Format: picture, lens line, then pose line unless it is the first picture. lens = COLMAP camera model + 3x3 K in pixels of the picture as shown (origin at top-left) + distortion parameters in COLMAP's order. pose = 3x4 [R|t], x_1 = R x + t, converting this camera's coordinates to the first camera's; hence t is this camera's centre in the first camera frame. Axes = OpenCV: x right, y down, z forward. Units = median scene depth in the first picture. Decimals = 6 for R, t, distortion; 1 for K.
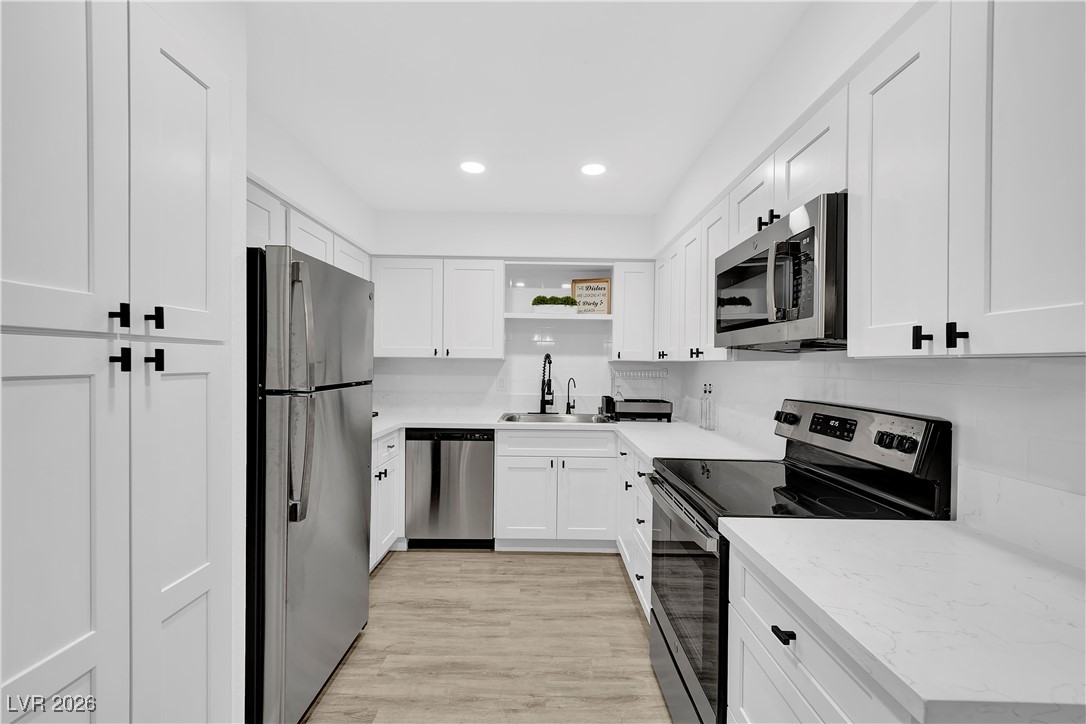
lens RADIAL K [[438.0, 0, 547.2], [0, 438.0, 367.4], [0, 0, 1]] dist [-0.000296, -0.000181]
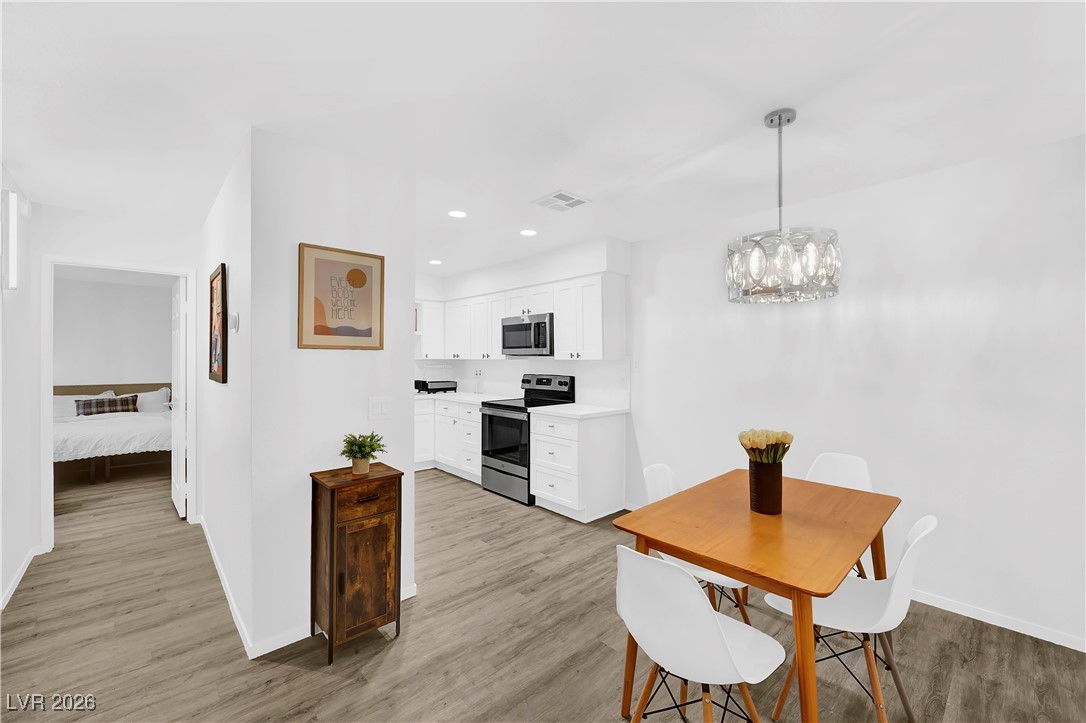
lens RADIAL K [[428.9, 0, 543.0], [0, 428.9, 361.5], [0, 0, 1]] dist [0.000233, -0.000007]
pose [[0.740469, -0.020352, 0.671782, -0.739178], [0.017115, 0.999788, 0.011424, -0.020666], [-0.671873, 0.003038, 0.740661, -0.651933]]
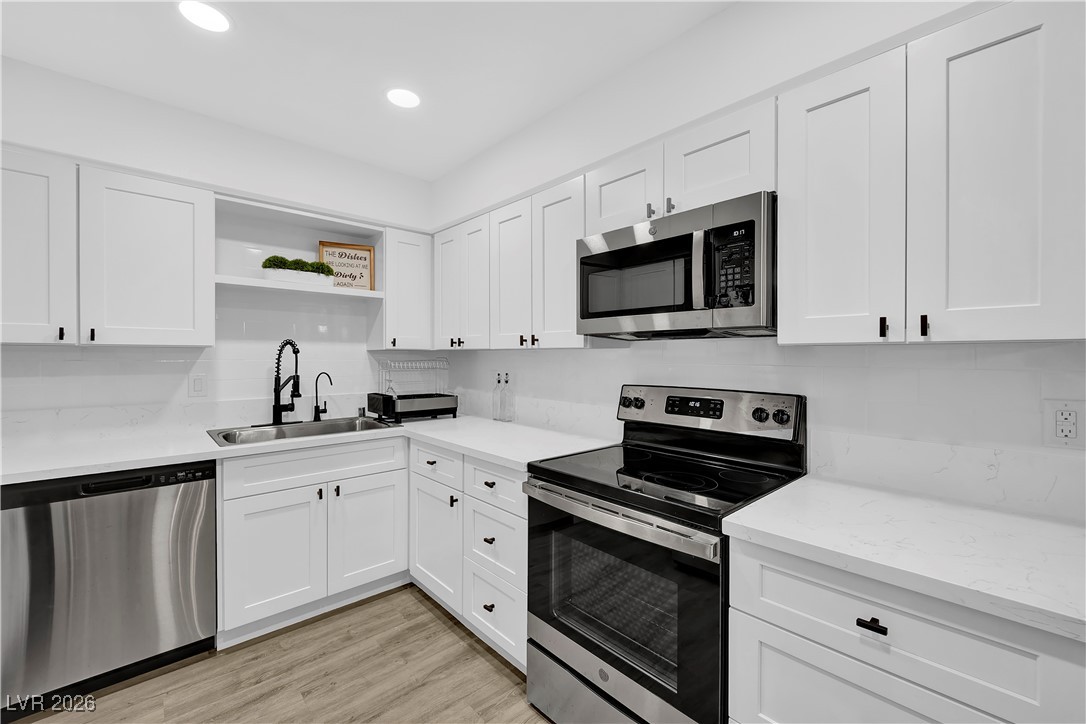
lens RADIAL K [[439.3, 0, 541.9], [0, 439.3, 358.6], [0, 0, 1]] dist [0.000206, -0.000280]
pose [[0.741943, -0.015971, 0.670272, -0.212414], [0.013245, 0.999870, 0.009163, -0.001731], [-0.670332, 0.002080, 0.742059, 0.243622]]
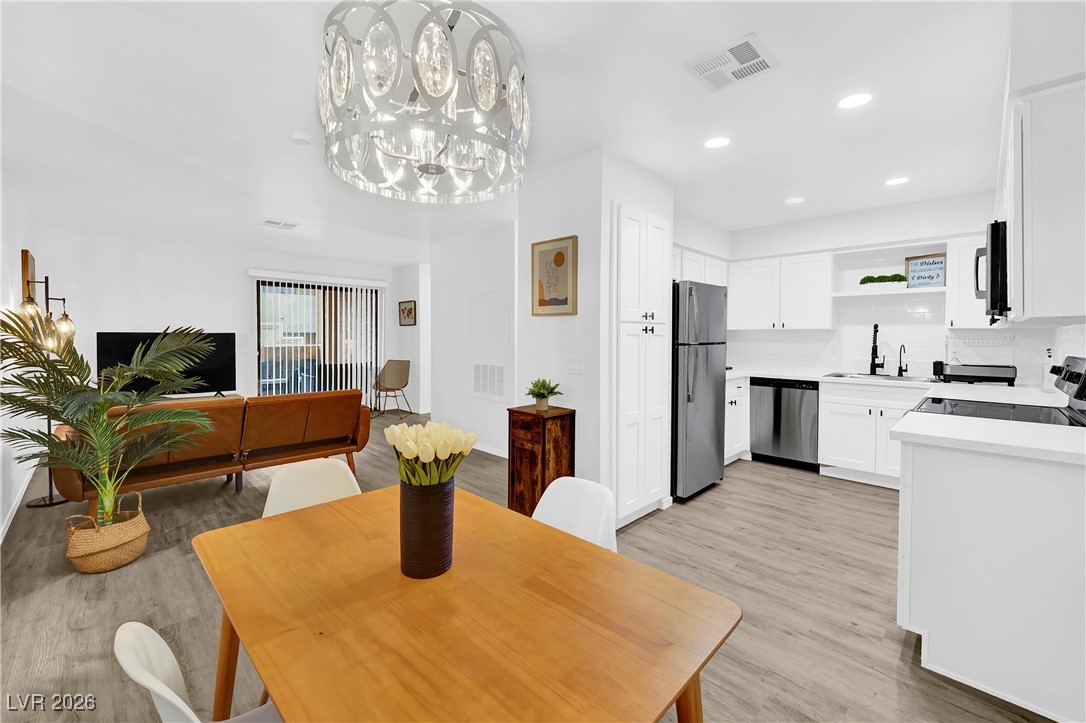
lens RADIAL K [[445.1, 0, 547.6], [0, 445.1, 345.9], [0, 0, 1]] dist [-0.001445, -0.000280]
pose [[0.711107, 0.004584, -0.703069, 0.266636], [-0.000320, 0.999981, 0.006196, 0.025767], [0.703083, -0.004181, 0.711095, -0.595506]]
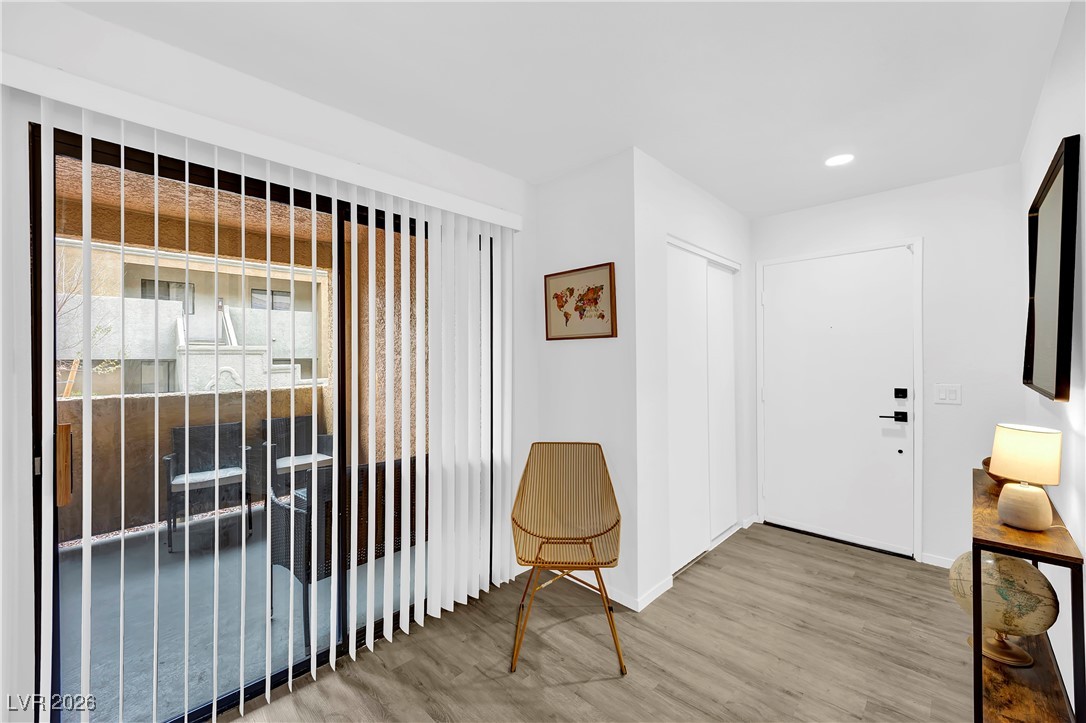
lens RADIAL K [[438.0, 0, 547.2], [0, 438.0, 366.9], [0, 0, 1]] dist [-0.000296, -0.000181]
pose [[0.716459, -0.005850, -0.697604, 0.170584], [0.004425, 0.999983, -0.003841, 0.023497], [0.697615, -0.000335, 0.716473, -0.564458]]
